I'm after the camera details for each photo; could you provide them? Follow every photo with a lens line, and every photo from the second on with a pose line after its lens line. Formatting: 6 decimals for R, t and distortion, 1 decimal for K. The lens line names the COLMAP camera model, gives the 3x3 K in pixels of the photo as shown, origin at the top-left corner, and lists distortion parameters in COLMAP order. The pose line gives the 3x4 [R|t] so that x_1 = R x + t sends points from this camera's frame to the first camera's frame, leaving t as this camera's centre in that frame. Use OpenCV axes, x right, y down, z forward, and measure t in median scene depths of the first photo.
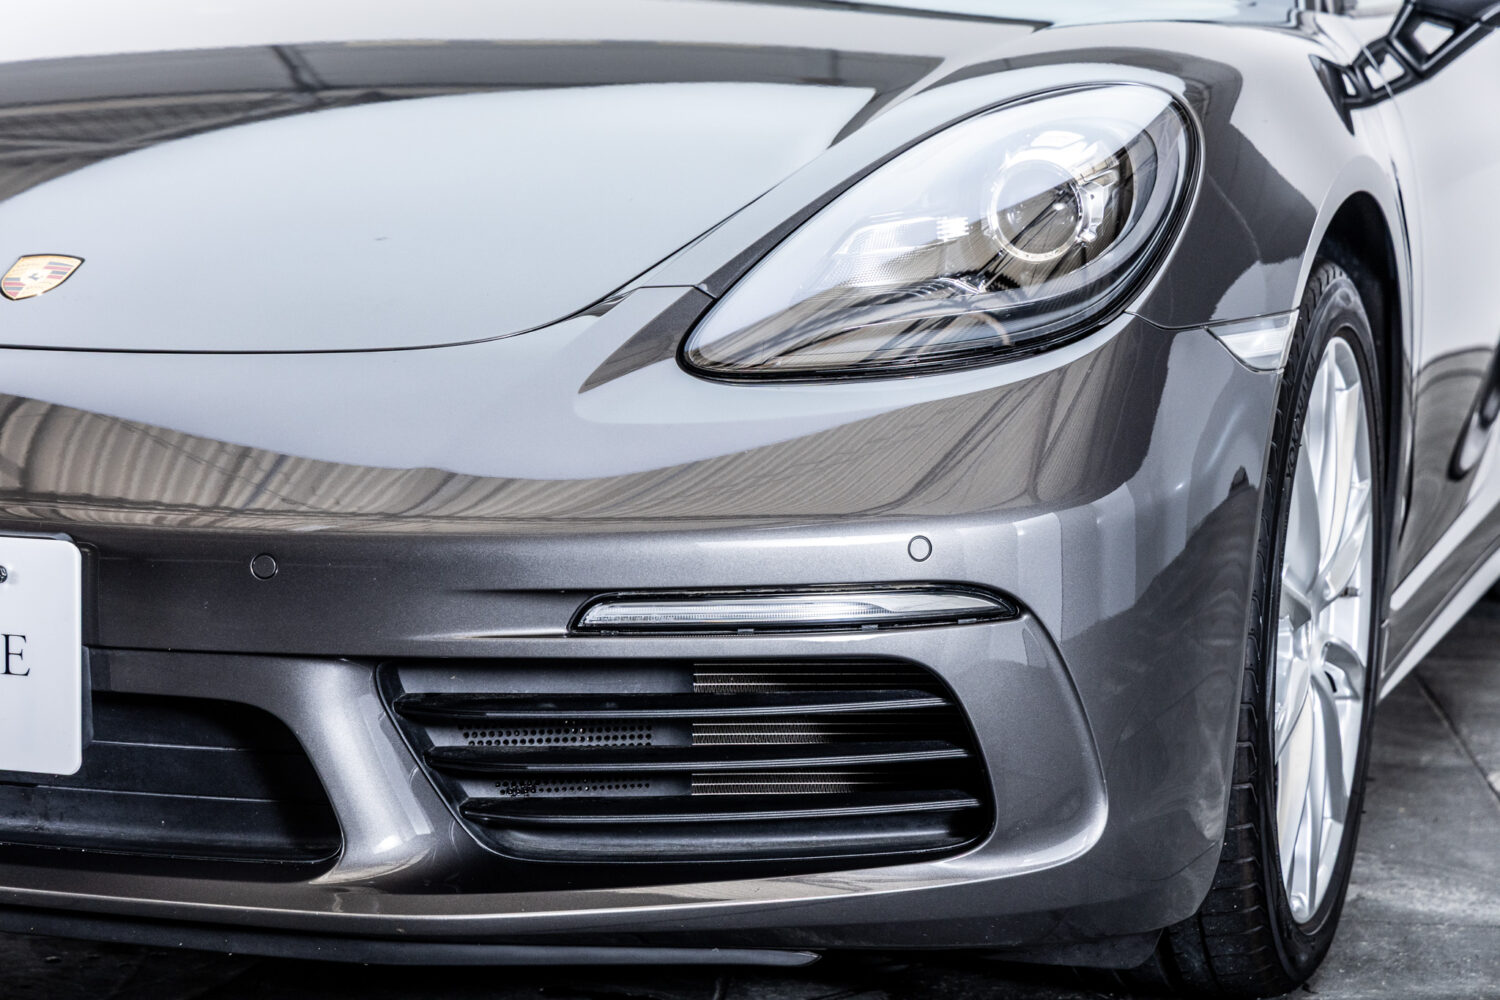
lens RADIAL K [[3891.4, 0, 748.9], [0, 3891.4, 489.4], [0, 0, 1]] dist [0.118605, 0.000000]
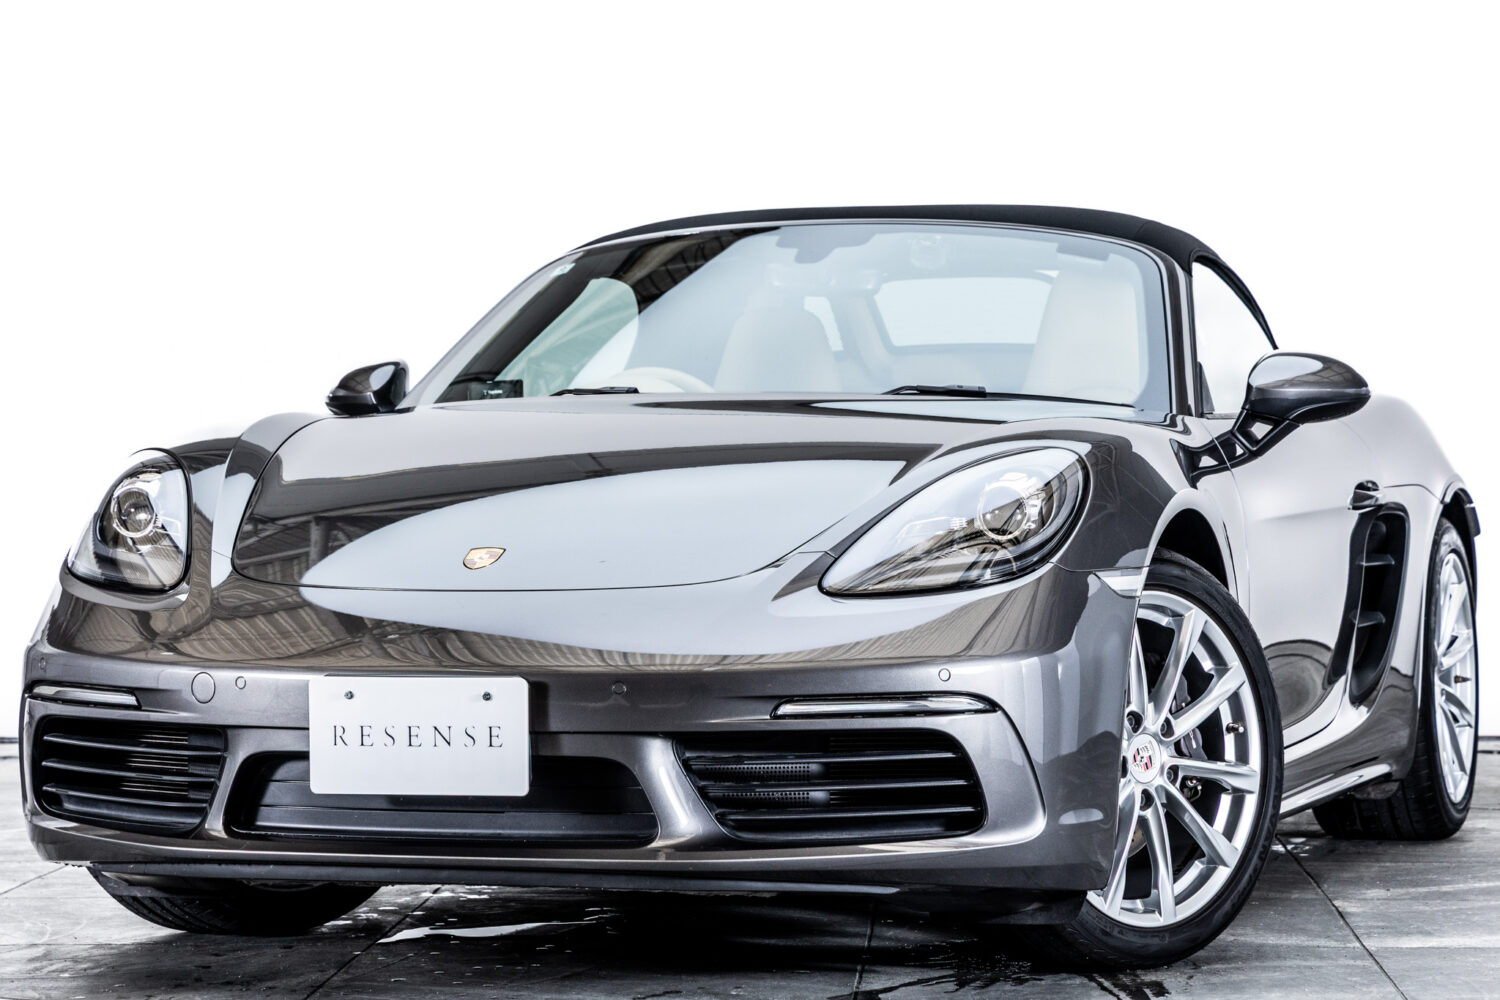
lens RADIAL K [[4798.8, 0, 750.9], [0, 4798.8, 516.5], [0, 0, 1]] dist [0.150706, 0.000000]
pose [[0.999657, -0.026084, -0.002461, -0.044537], [0.025606, 0.992553, -0.119088, 0.213349], [0.005549, 0.118984, 0.992881, -1.370526]]
